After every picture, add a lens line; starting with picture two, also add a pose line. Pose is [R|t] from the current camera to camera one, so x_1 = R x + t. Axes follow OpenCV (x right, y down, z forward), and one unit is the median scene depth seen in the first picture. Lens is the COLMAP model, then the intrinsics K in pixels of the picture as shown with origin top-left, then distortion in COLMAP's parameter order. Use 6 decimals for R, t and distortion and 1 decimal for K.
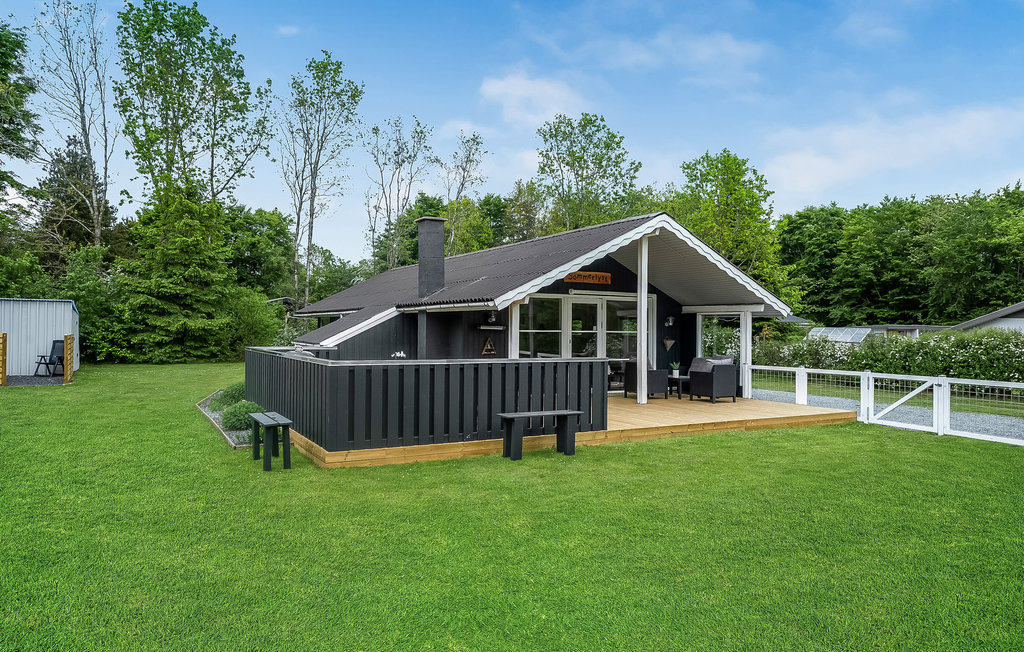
lens RADIAL K [[671.4, 0, 510.2], [0, 671.4, 332.4], [0, 0, 1]] dist [0.026291, 0.003786]
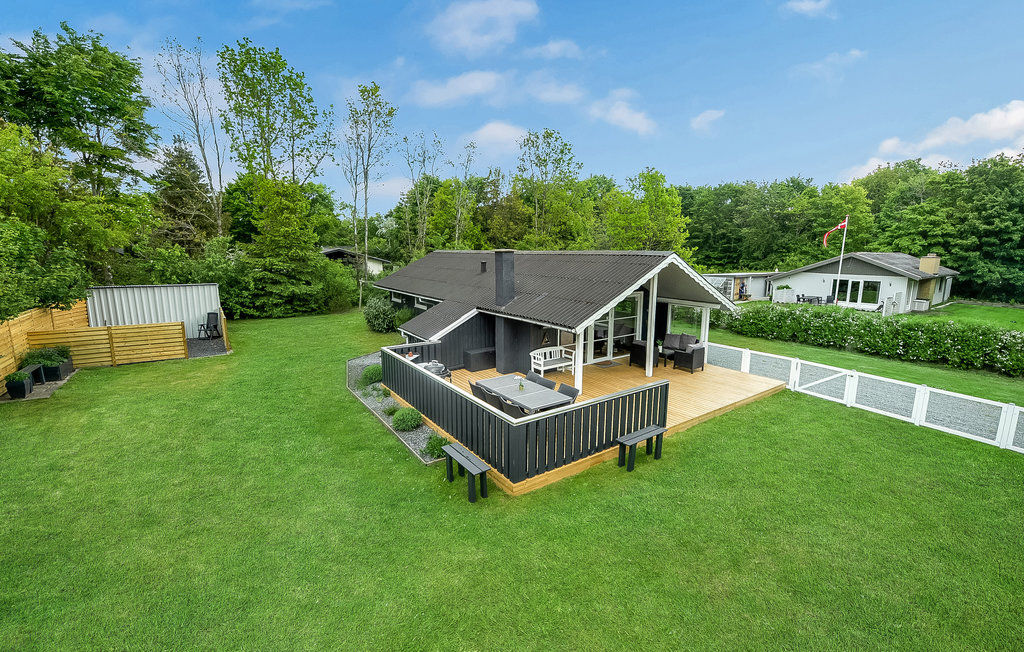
lens RADIAL K [[421.2, 0, 512.6], [0, 421.2, 320.0], [0, 0, 1]] dist [0.001710, 0.001269]
pose [[0.995045, -0.021311, 0.097117, -0.091045], [0.006082, 0.987977, 0.154479, -0.076830], [-0.099241, -0.153122, 0.983211, 0.050427]]
